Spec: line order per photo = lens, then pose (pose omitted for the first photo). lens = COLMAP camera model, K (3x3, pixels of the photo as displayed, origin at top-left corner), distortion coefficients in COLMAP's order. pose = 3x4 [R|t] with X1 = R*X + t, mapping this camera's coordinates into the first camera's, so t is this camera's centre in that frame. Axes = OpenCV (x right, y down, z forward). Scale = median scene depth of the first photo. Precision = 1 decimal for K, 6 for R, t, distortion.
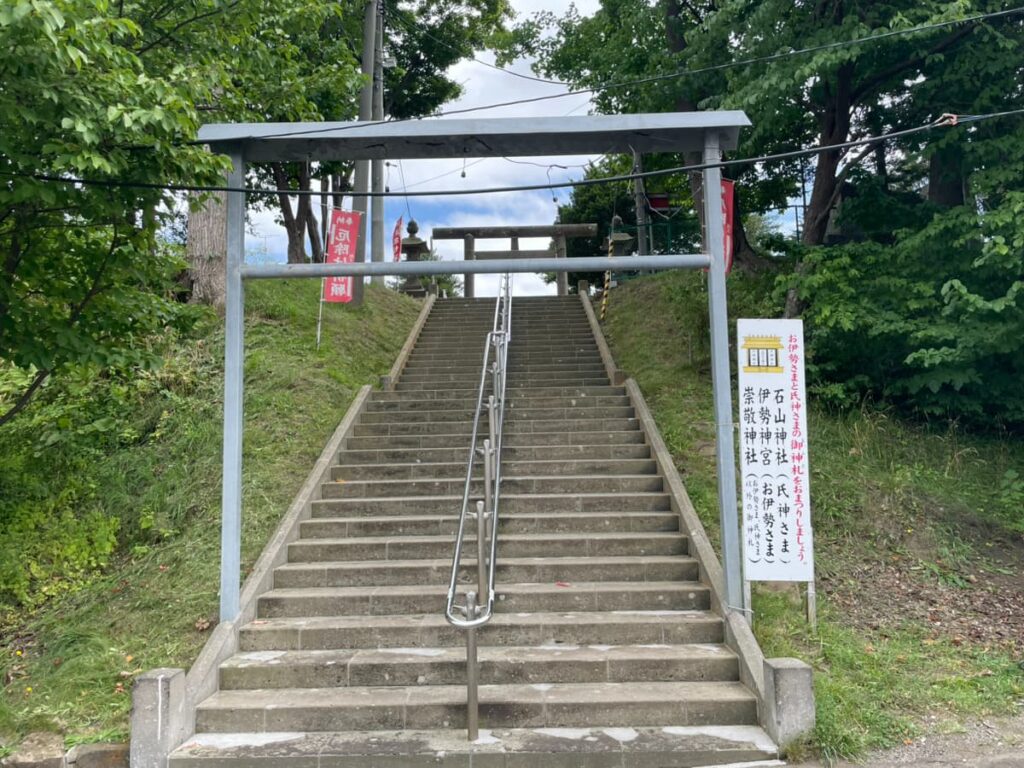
lens RADIAL K [[772.8, 0, 512.0], [0, 772.8, 384.0], [0, 0, 1]] dist [0.109368, -0.159489]
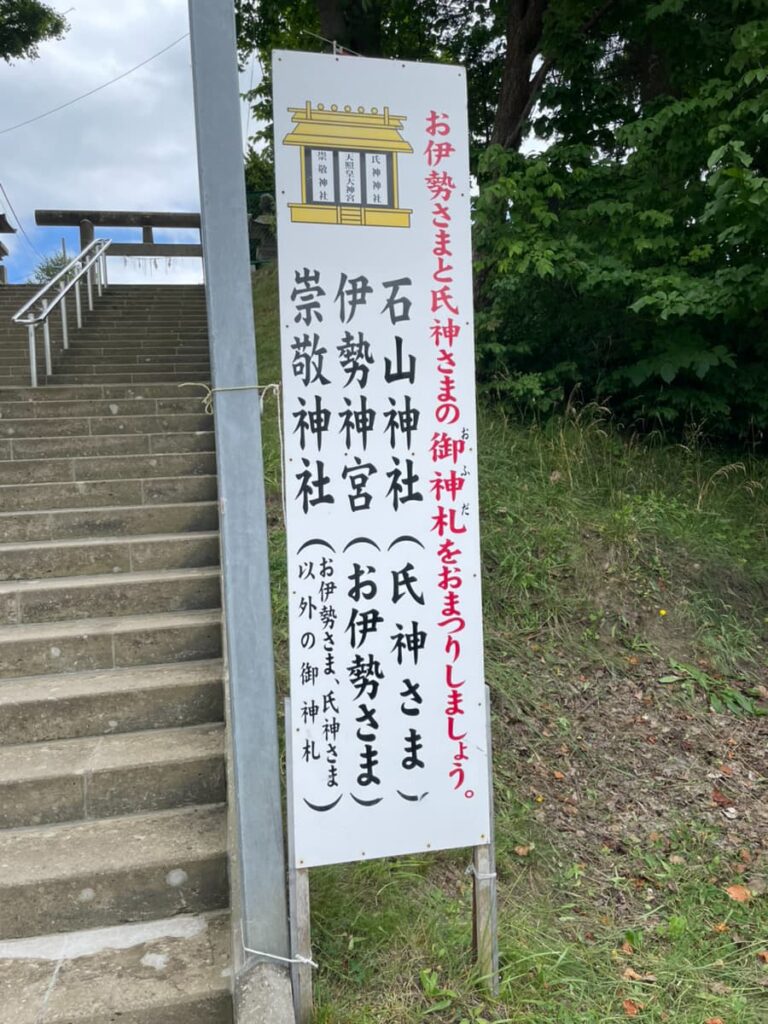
lens RADIAL K [[772.8, 0, 384.0], [0, 772.8, 512.0], [0, 0, 1]] dist [0.109368, -0.159489]
pose [[0.975583, -0.038627, 0.216207, 0.261542], [0.014420, 0.993554, 0.112440, 0.067081], [-0.219156, -0.106577, 0.969851, 0.672652]]
